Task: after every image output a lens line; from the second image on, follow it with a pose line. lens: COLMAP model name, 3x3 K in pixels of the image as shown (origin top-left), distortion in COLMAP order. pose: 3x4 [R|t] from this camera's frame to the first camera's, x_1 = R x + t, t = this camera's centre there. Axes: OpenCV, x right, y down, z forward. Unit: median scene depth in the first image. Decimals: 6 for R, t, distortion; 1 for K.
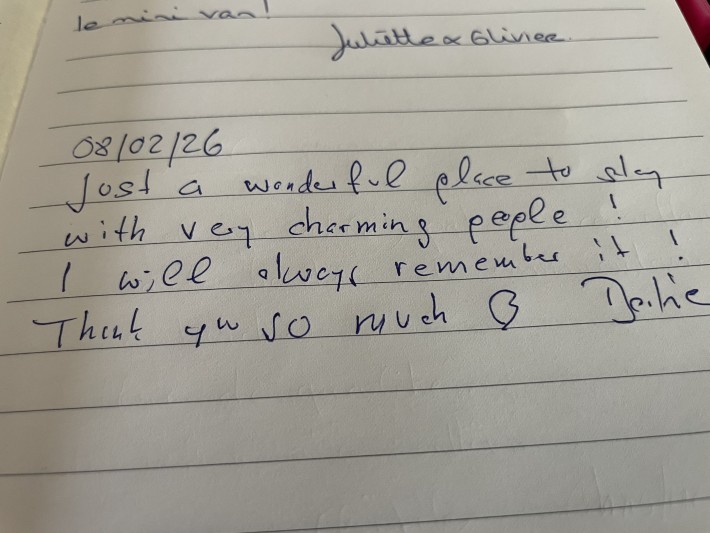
lens RADIAL K [[537.9, 0, 353.2], [0, 537.9, 265.4], [0, 0, 1]] dist [0.022455, -0.025749]
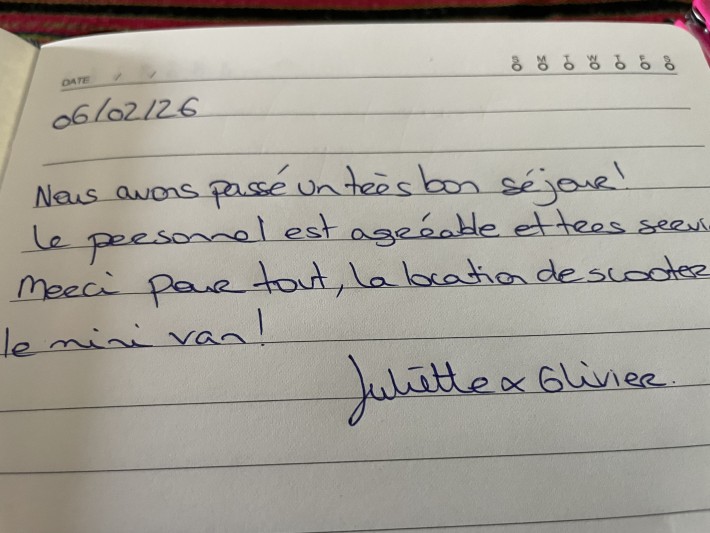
lens RADIAL K [[537.9, 0, 356.4], [0, 537.9, 268.2], [0, 0, 1]] dist [0.022455, -0.025749]
pose [[0.999807, 0.019452, -0.002579, -0.029969], [-0.019402, 0.999650, 0.017960, -0.581558], [0.002928, -0.017906, 0.999835, 0.270720]]
